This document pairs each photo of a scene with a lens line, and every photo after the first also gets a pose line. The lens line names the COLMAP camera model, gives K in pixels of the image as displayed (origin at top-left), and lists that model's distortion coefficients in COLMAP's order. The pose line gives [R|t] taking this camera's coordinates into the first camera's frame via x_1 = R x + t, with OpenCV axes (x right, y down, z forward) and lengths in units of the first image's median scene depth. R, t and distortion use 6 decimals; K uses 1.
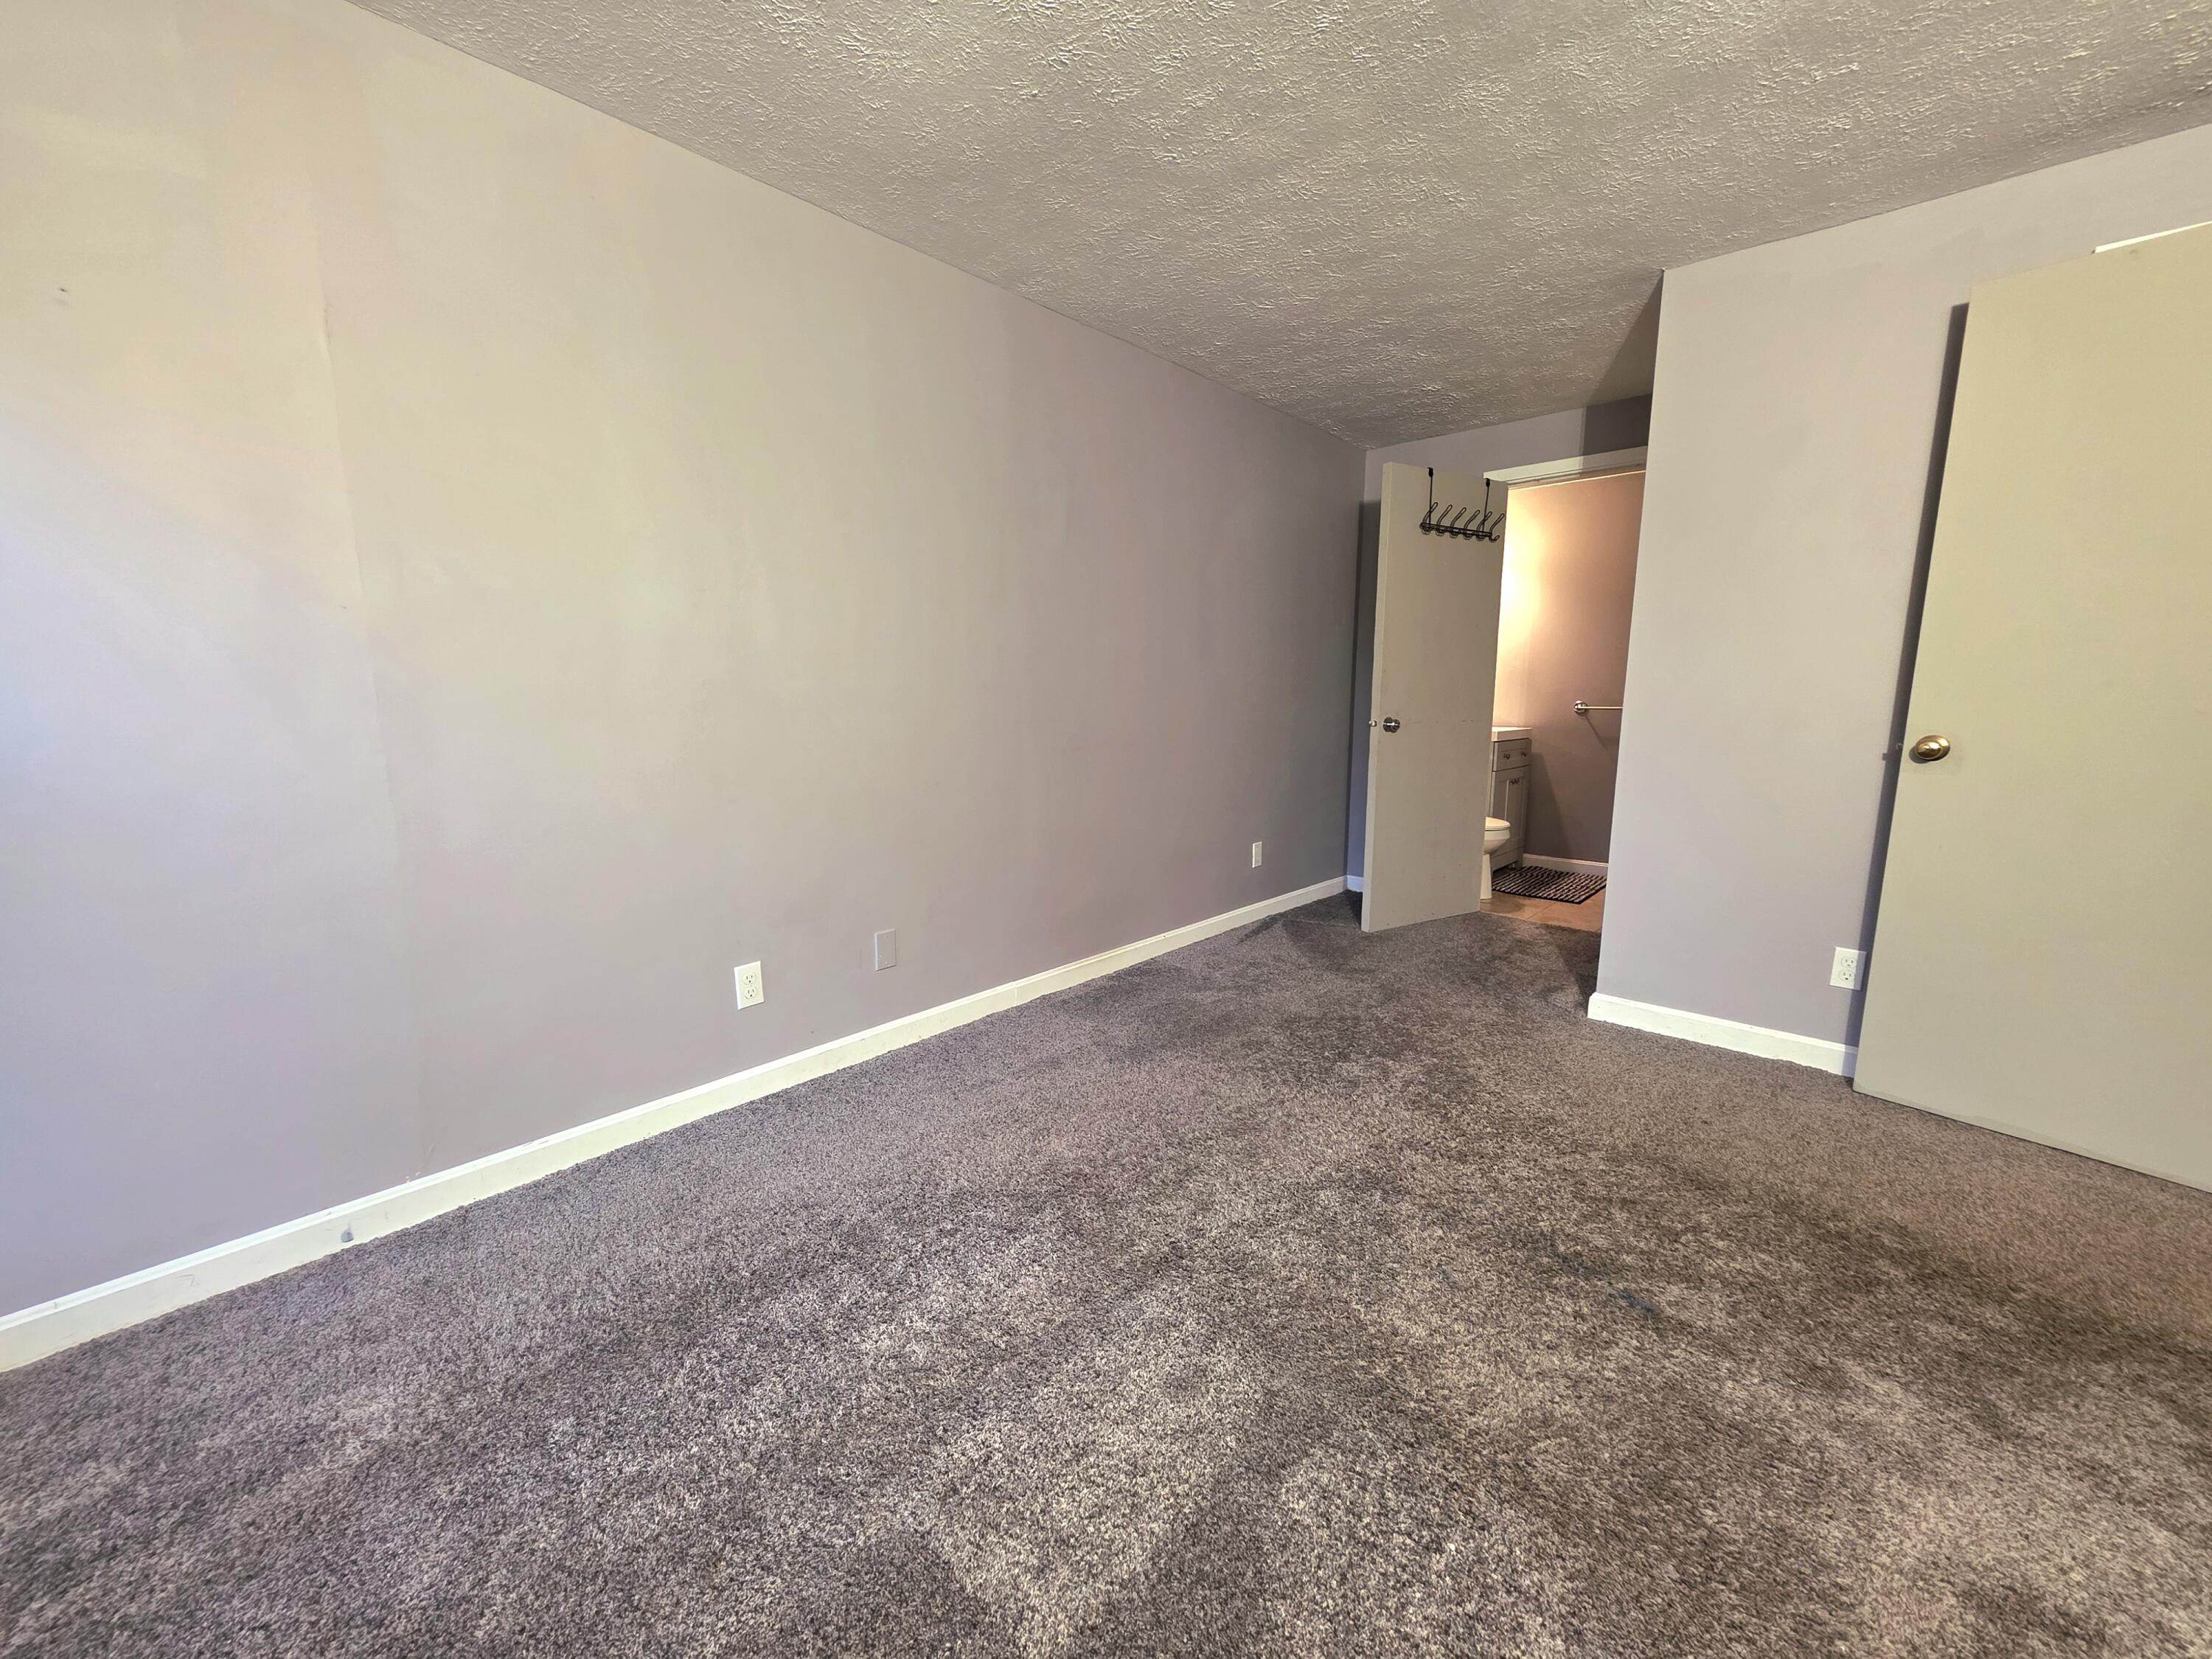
lens RADIAL K [[884.3, 0, 1098.5], [0, 884.3, 829.2], [0, 0, 1]] dist [0.000950, 0.000502]
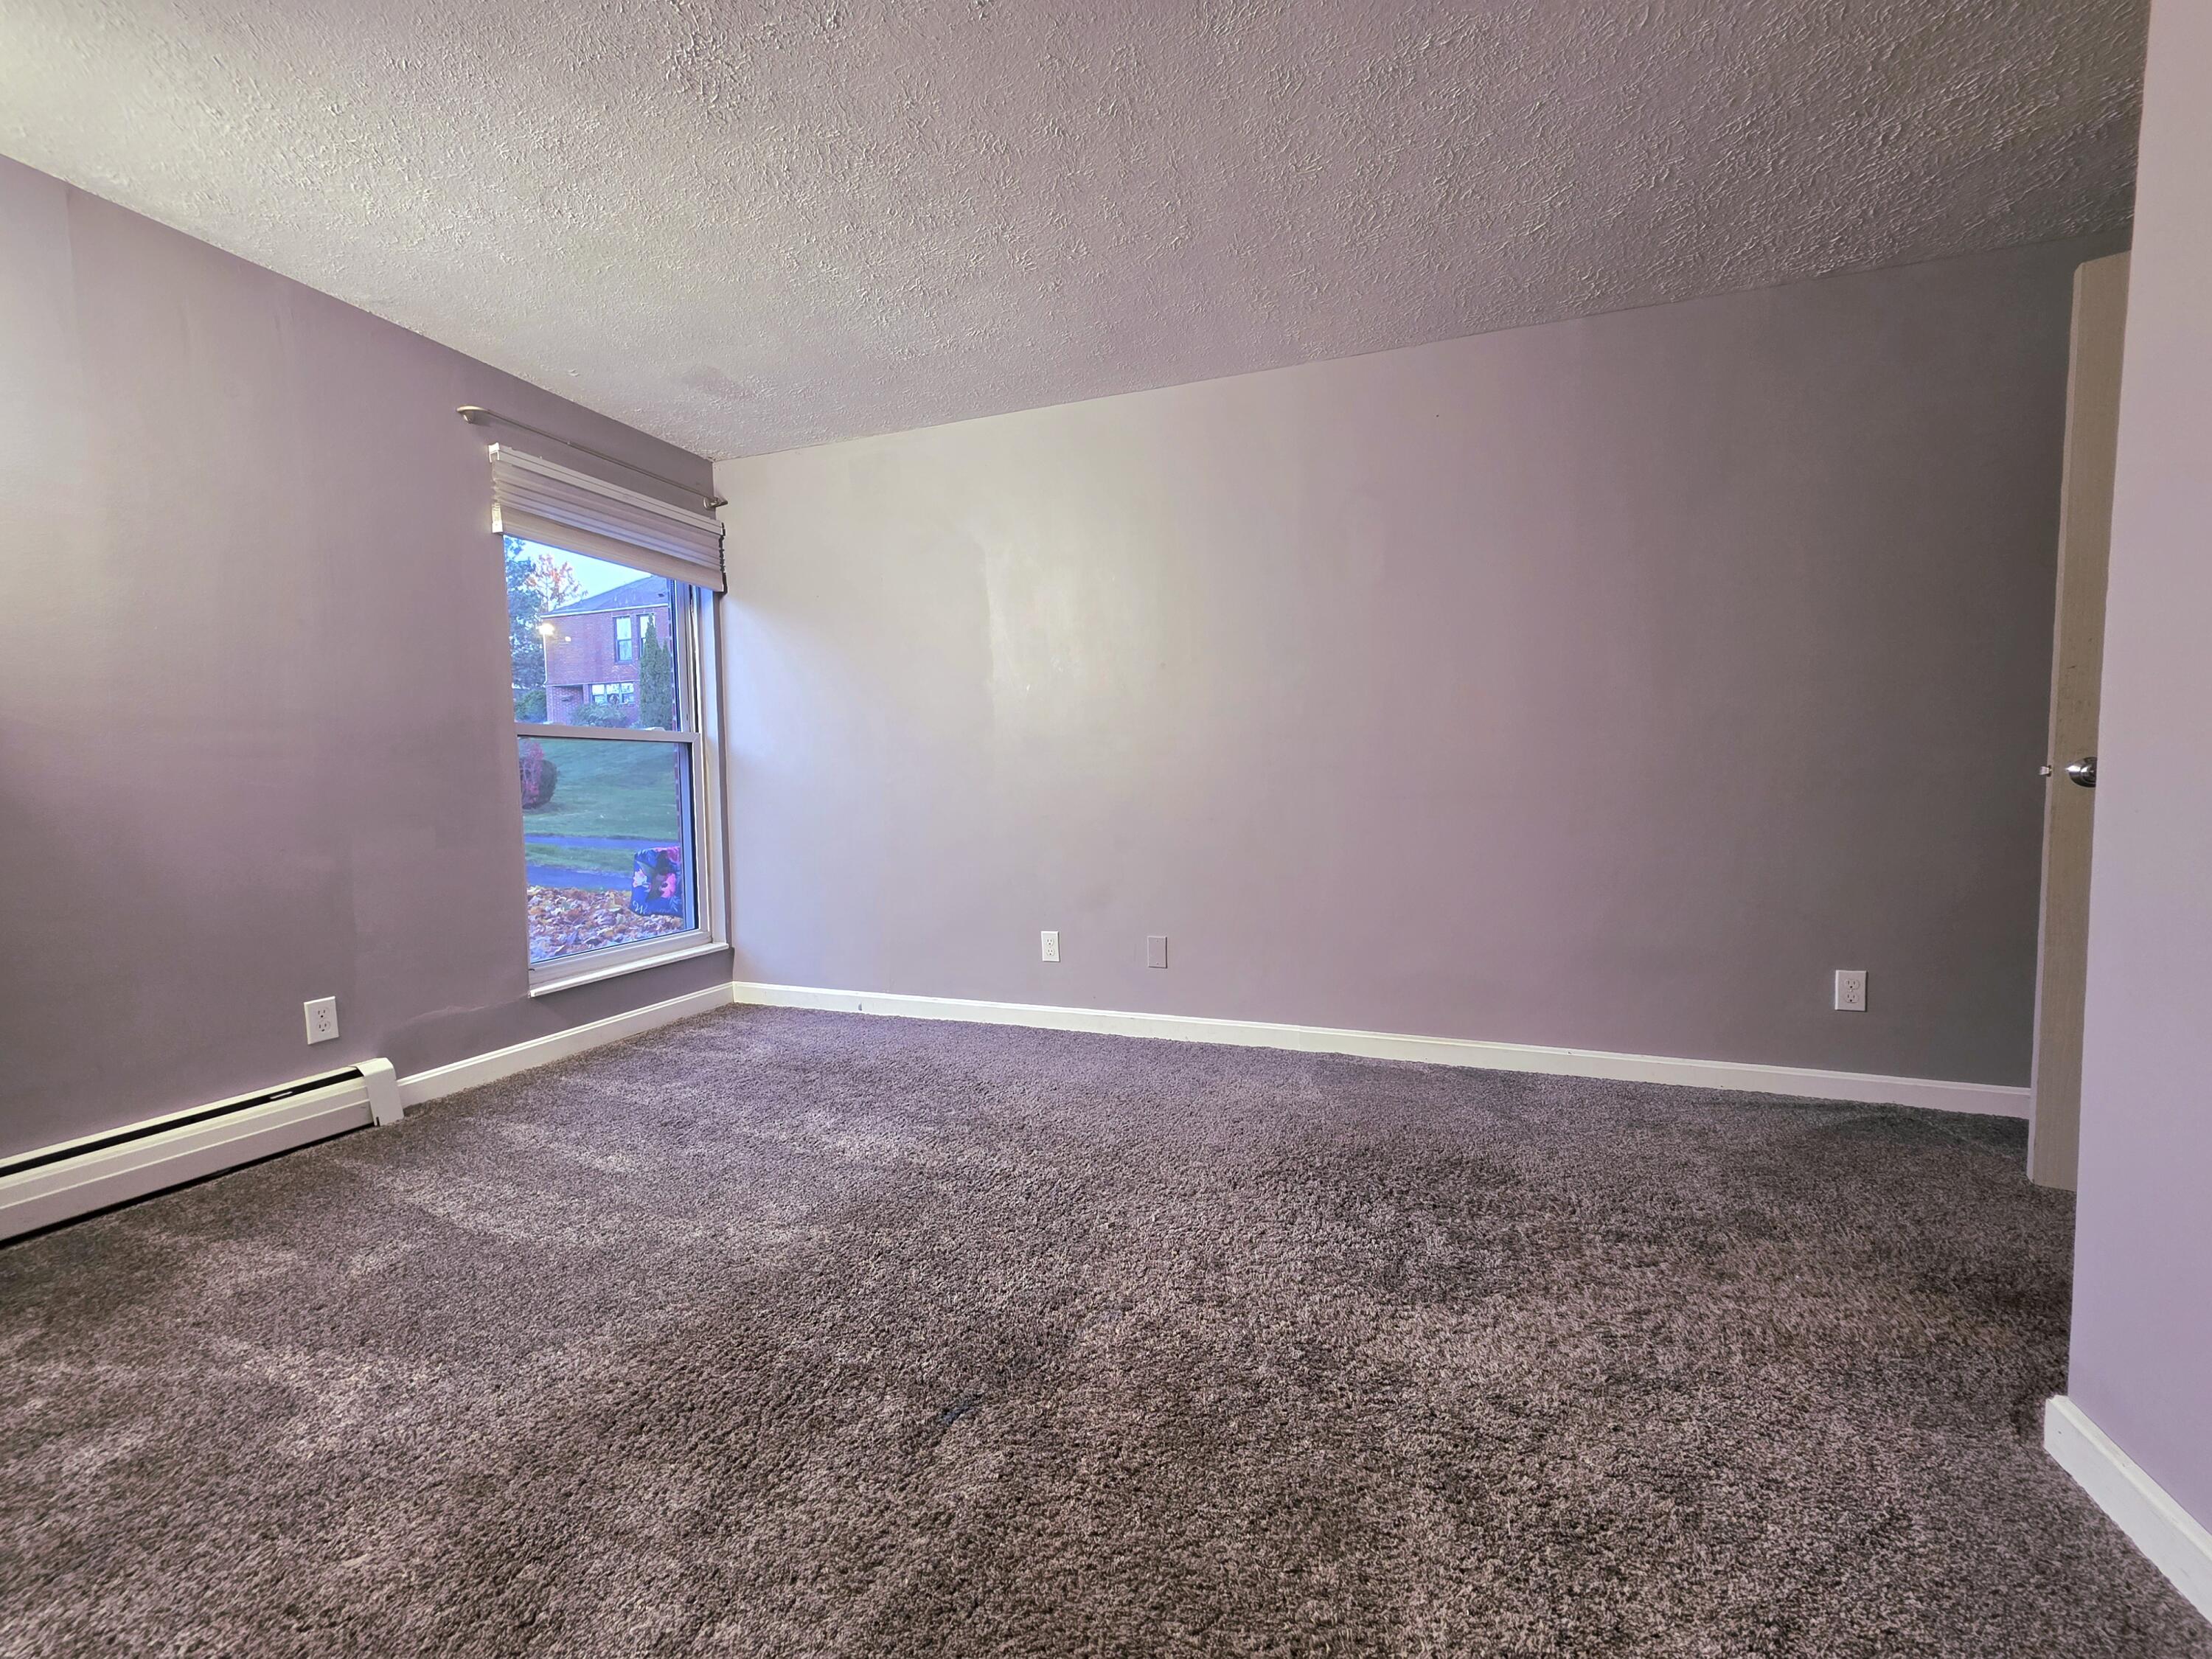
lens RADIAL K [[884.3, 0, 1101.0], [0, 884.3, 830.4], [0, 0, 1]] dist [0.000950, 0.000502]
pose [[0.382459, 0.051222, -0.922551, 0.758154], [-0.132959, 0.991122, -0.000091, -0.017099], [0.914356, 0.122696, 0.385874, 0.396527]]
